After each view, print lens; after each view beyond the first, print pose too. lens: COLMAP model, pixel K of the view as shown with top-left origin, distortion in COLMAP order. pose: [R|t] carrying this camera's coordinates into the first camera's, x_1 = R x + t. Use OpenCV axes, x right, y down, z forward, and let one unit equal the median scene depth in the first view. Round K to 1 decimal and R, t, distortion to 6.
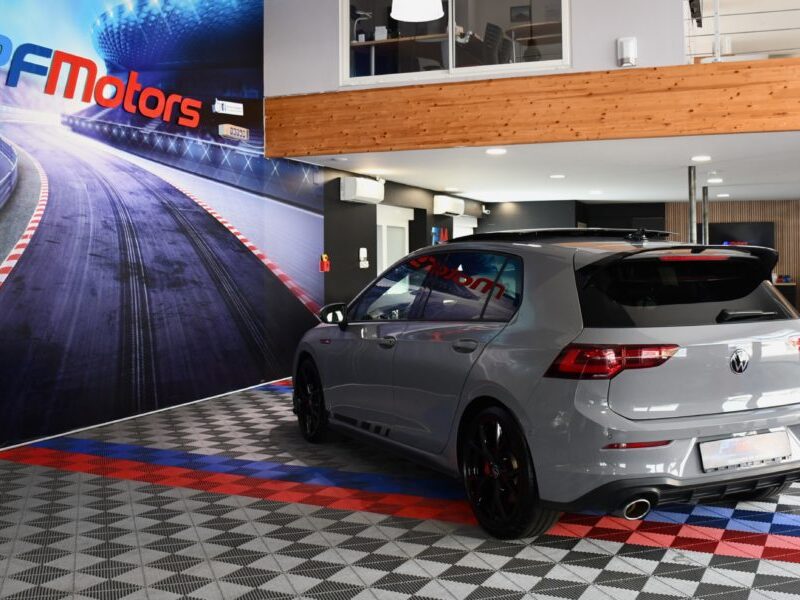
lens RADIAL K [[906.5, 0, 390.1], [0, 906.5, 281.4], [0, 0, 1]] dist [-0.144956, 0.074284]
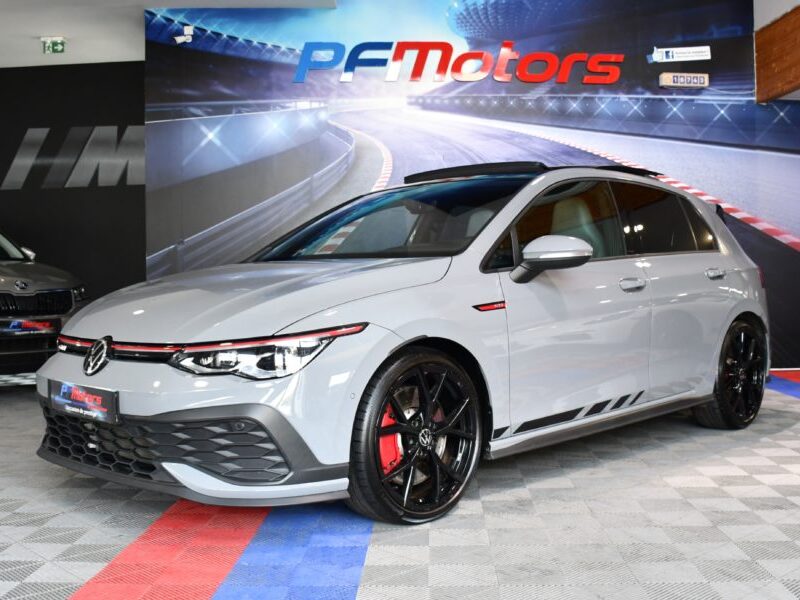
lens RADIAL K [[881.5, 0, 386.6], [0, 881.5, 303.0], [0, 0, 1]] dist [-0.145891, 0.072931]
pose [[0.429943, 0.039792, -0.901979, 0.566398], [-0.010409, 0.999180, 0.039118, 0.028460], [0.902796, -0.007430, 0.430005, 0.436854]]
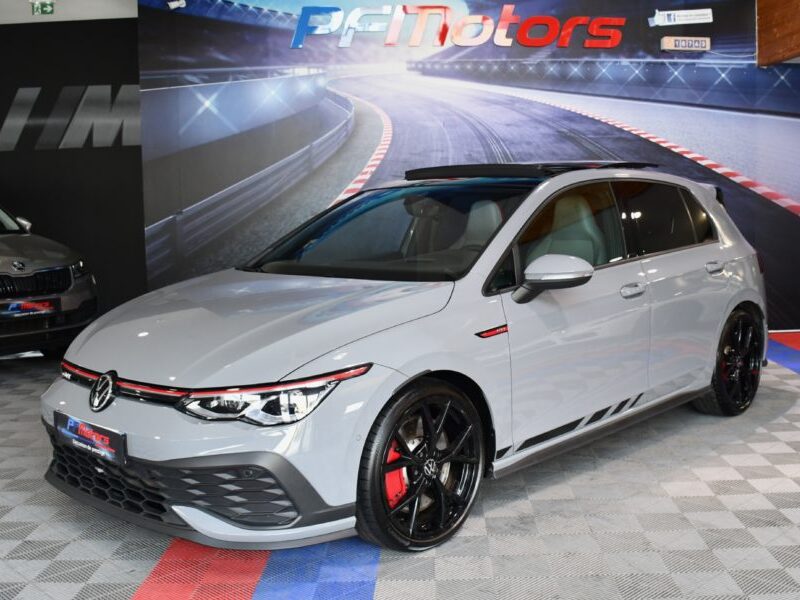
lens RADIAL K [[882.6, 0, 421.9], [0, 882.6, 299.4], [0, 0, 1]] dist [-0.143036, 0.064022]
pose [[0.465755, 0.097199, -0.879559, 0.565652], [-0.002806, 0.994106, 0.108372, -0.008746], [0.884909, -0.048007, 0.463283, 0.435814]]
